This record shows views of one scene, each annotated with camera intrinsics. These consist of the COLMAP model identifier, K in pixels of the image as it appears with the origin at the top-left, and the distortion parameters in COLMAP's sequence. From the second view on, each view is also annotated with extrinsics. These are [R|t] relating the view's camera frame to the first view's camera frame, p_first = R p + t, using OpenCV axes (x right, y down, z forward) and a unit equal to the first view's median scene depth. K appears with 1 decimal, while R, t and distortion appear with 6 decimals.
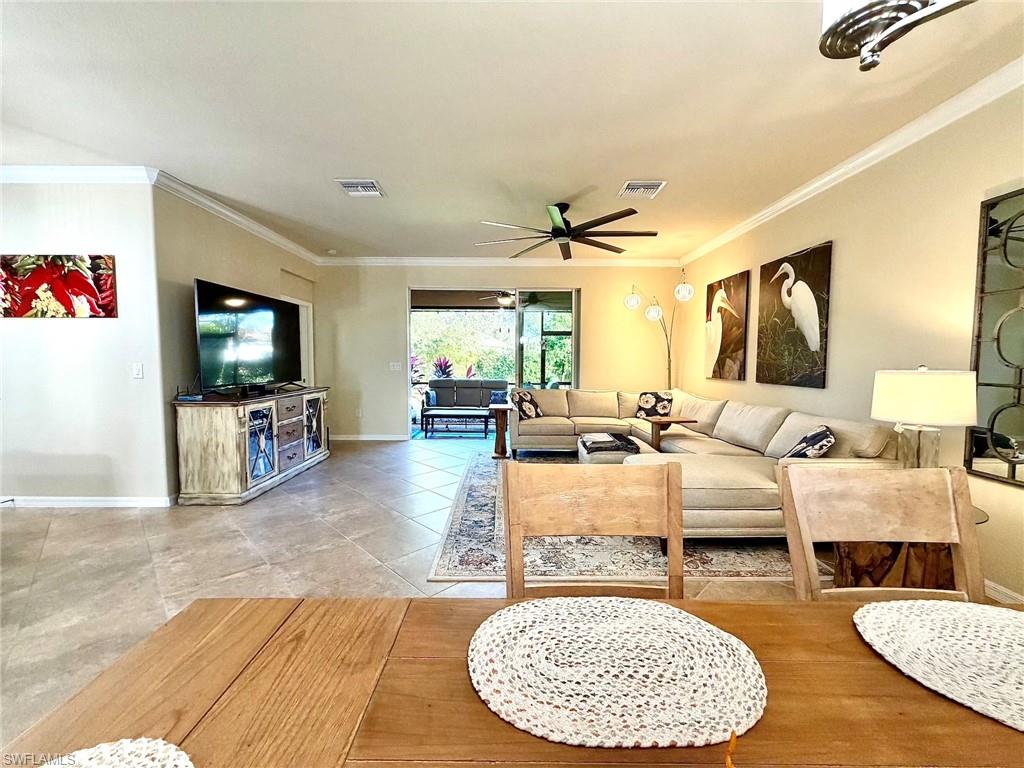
lens RADIAL K [[413.0, 0, 511.7], [0, 413.0, 385.0], [0, 0, 1]] dist [-0.001041, 0.000385]
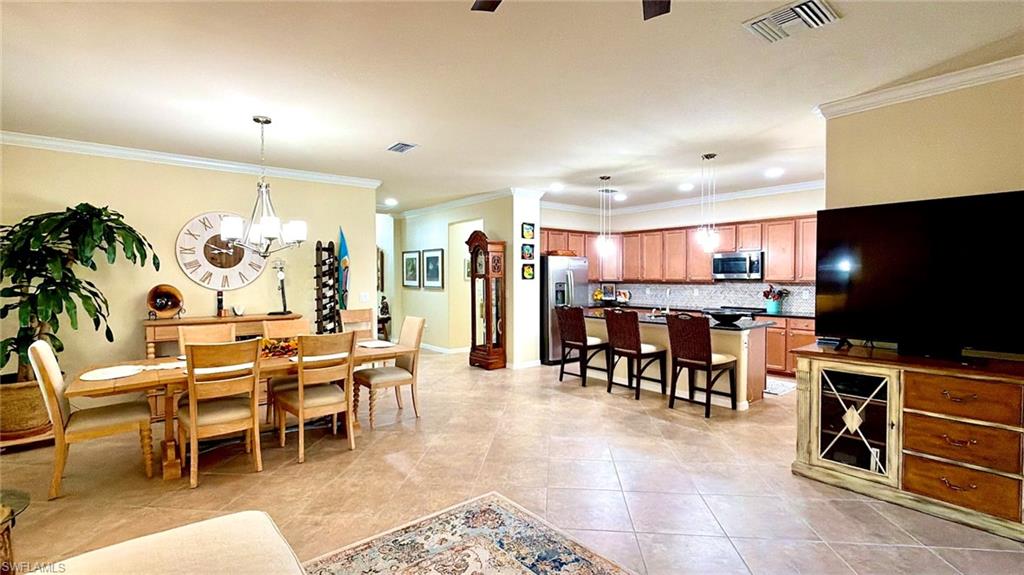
lens RADIAL K [[464.8, 0, 517.9], [0, 464.8, 285.4], [0, 0, 1]] dist [-0.000554, -0.000026]
pose [[-0.774982, 0.013741, -0.631834, 0.447589], [-0.040779, 0.996593, 0.071691, -0.163526], [0.630667, 0.081325, -0.771781, 1.582342]]
